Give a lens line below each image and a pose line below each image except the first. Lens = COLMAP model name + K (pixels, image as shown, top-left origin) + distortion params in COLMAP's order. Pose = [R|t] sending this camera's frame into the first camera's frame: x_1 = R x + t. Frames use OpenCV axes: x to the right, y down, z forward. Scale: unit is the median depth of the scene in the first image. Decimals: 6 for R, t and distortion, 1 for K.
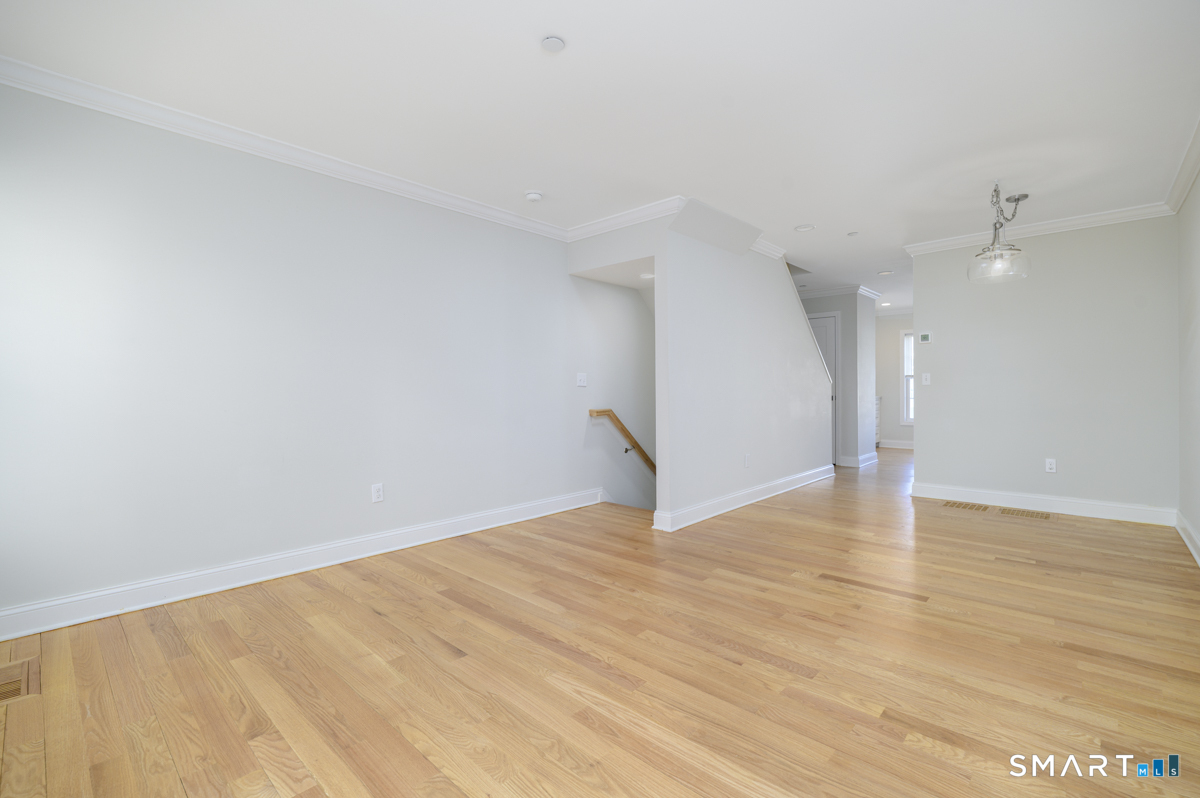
lens RADIAL K [[525.2, 0, 596.5], [0, 525.2, 393.3], [0, 0, 1]] dist [0.001233, -0.002322]
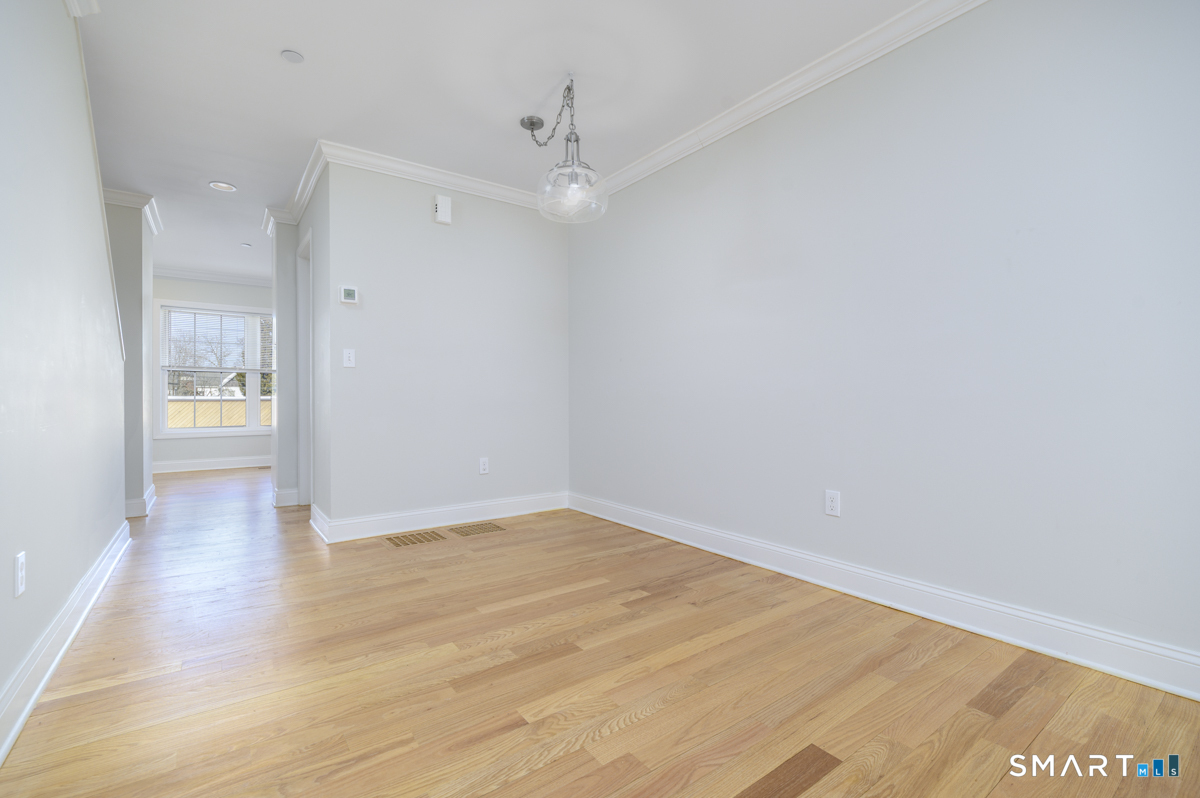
lens RADIAL K [[525.2, 0, 593.5], [0, 525.2, 393.8], [0, 0, 1]] dist [0.001233, -0.002322]
pose [[0.193765, 0.011573, 0.980980, 0.083825], [0.006037, 0.999897, -0.012988, 0.051117], [-0.981029, 0.008439, 0.193676, 1.047219]]
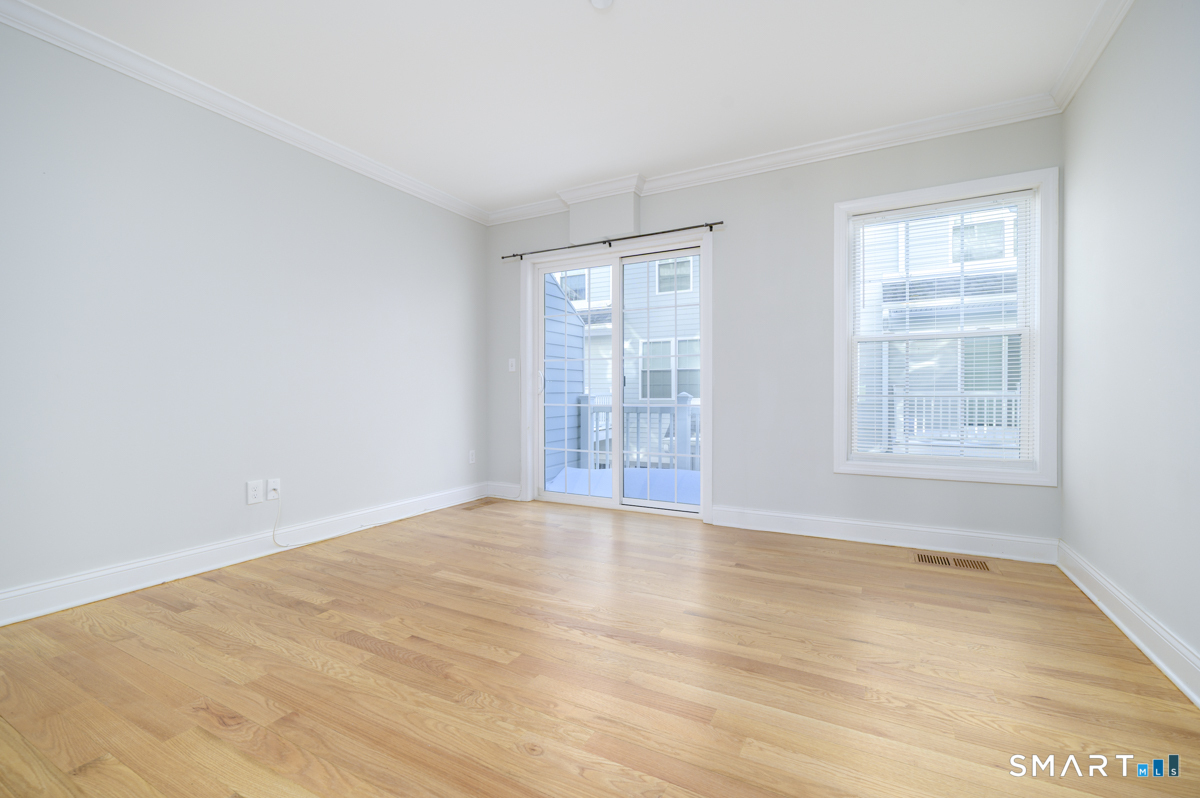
lens RADIAL K [[525.2, 0, 595.2], [0, 525.2, 397.4], [0, 0, 1]] dist [0.001233, -0.002322]
pose [[-0.968680, 0.007643, -0.248196, 0.132208], [0.004133, 0.999884, 0.014660, 0.042062], [0.248279, 0.013175, -0.968599, 1.459284]]
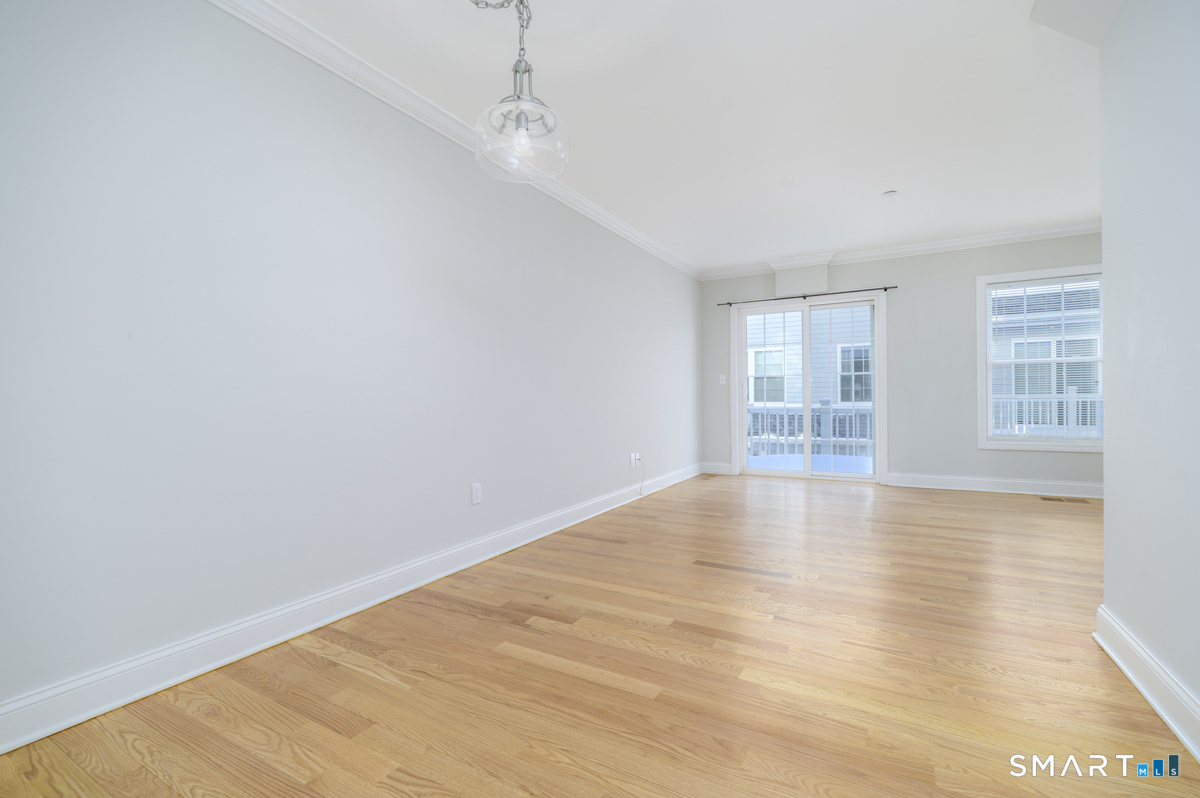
lens RADIAL K [[525.2, 0, 595.3], [0, 525.2, 399.1], [0, 0, 1]] dist [0.001233, -0.002322]
pose [[-0.974147, 0.014263, -0.225467, 1.024051], [0.012767, 0.999886, 0.008090, 0.024099], [0.225556, 0.005002, -0.974217, 1.933165]]
